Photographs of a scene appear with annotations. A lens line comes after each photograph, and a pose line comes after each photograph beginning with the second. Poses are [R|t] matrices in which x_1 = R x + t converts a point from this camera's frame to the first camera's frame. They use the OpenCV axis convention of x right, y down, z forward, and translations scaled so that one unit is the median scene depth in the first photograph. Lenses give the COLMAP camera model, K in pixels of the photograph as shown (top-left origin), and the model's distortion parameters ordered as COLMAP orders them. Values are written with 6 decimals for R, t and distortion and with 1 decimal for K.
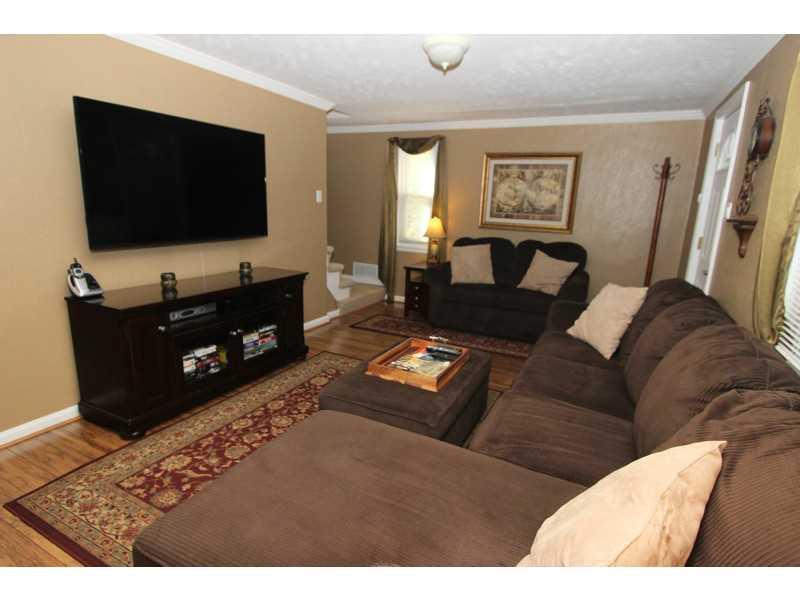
lens RADIAL K [[437.1, 0, 396.3], [0, 437.1, 299.0], [0, 0, 1]] dist [-0.008845, 0.003775]
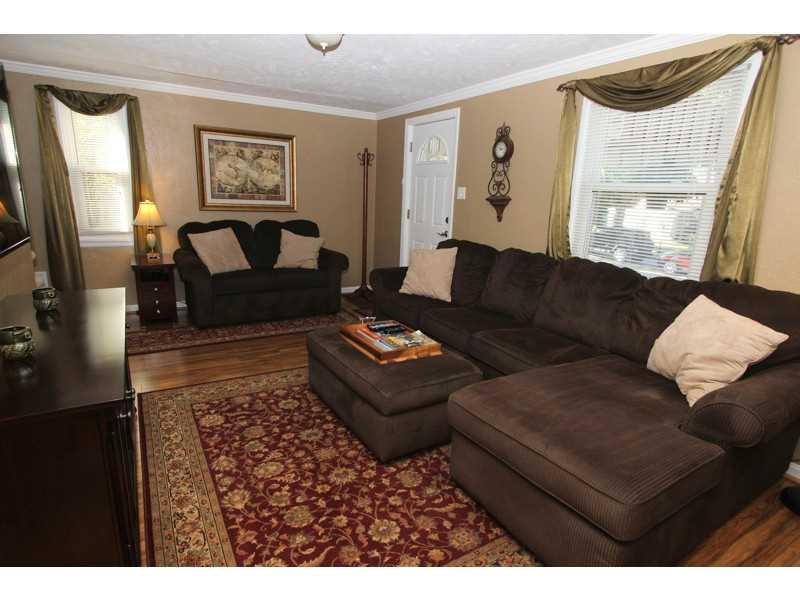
lens RADIAL K [[437.1, 0, 402.5], [0, 437.1, 302.5], [0, 0, 1]] dist [-0.008845, 0.003775]
pose [[0.531760, -0.220056, 0.817806, -0.400694], [0.165987, 0.974004, 0.154157, -0.054014], [-0.830470, 0.053771, 0.554463, 0.193917]]
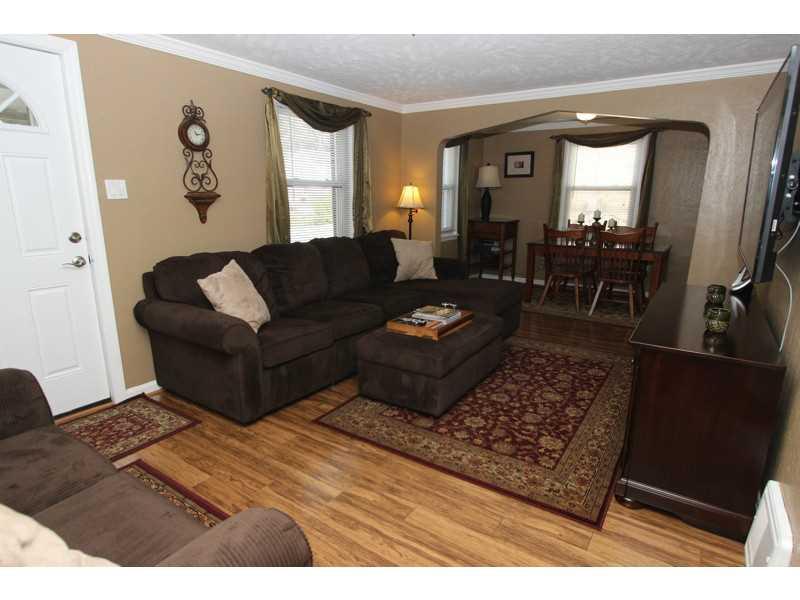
lens RADIAL K [[461.0, 0, 405.2], [0, 461.0, 302.1], [0, 0, 1]] dist [-0.025311, -0.000178]
pose [[-0.992786, -0.065025, 0.100731, 0.002334], [-0.014976, 0.900832, 0.433910, -0.241073], [-0.118957, 0.429271, -0.895308, 1.109735]]
